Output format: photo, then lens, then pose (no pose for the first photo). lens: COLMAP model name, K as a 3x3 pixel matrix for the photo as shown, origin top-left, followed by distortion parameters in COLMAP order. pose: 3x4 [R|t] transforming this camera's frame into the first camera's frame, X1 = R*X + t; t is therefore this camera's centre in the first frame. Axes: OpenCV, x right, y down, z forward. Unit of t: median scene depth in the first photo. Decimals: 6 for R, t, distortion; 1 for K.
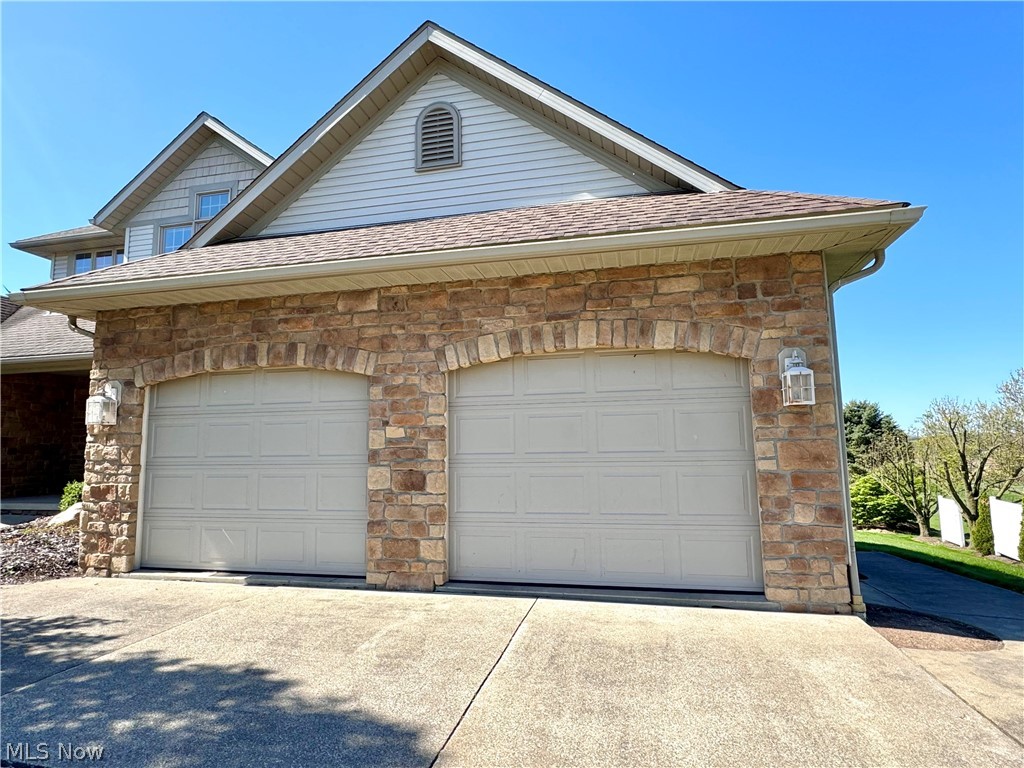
lens RADIAL K [[566.6, 0, 511.8], [0, 566.6, 383.2], [0, 0, 1]] dist [-0.000783, -0.000061]
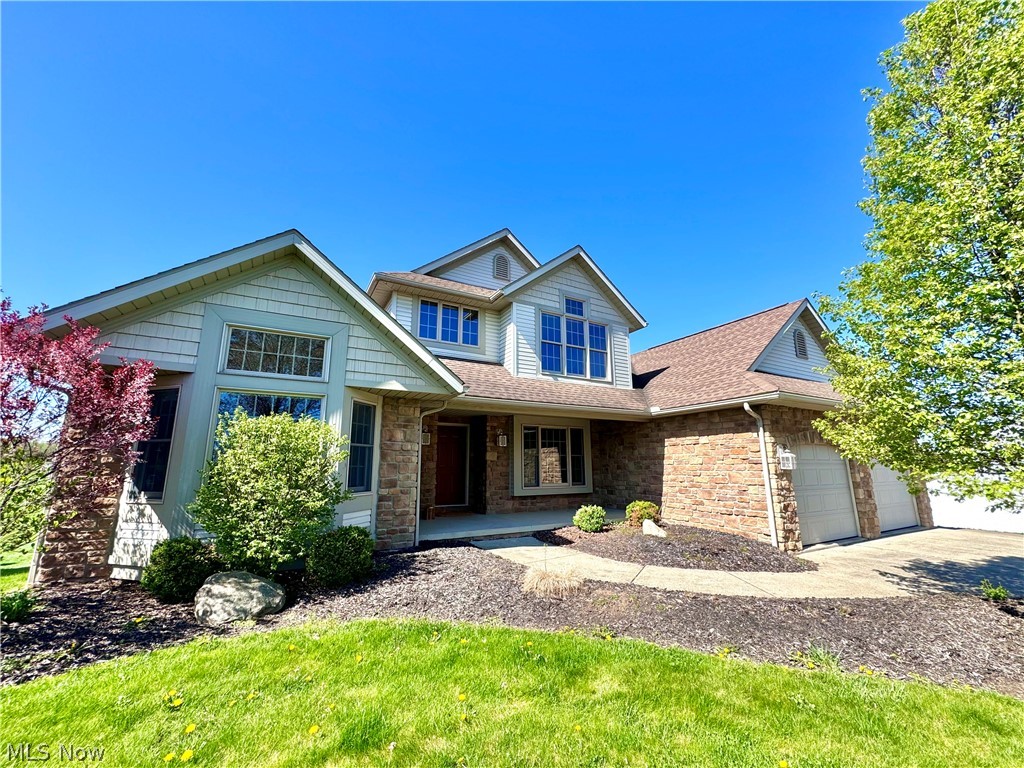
lens RADIAL K [[407.3, 0, 511.8], [0, 407.3, 385.0], [0, 0, 1]] dist [-0.002333, 0.001044]
pose [[0.737264, 0.148064, 0.659181, -2.281640], [-0.082247, 0.988103, -0.129956, 0.049438], [-0.670580, 0.041596, 0.740670, 0.612500]]
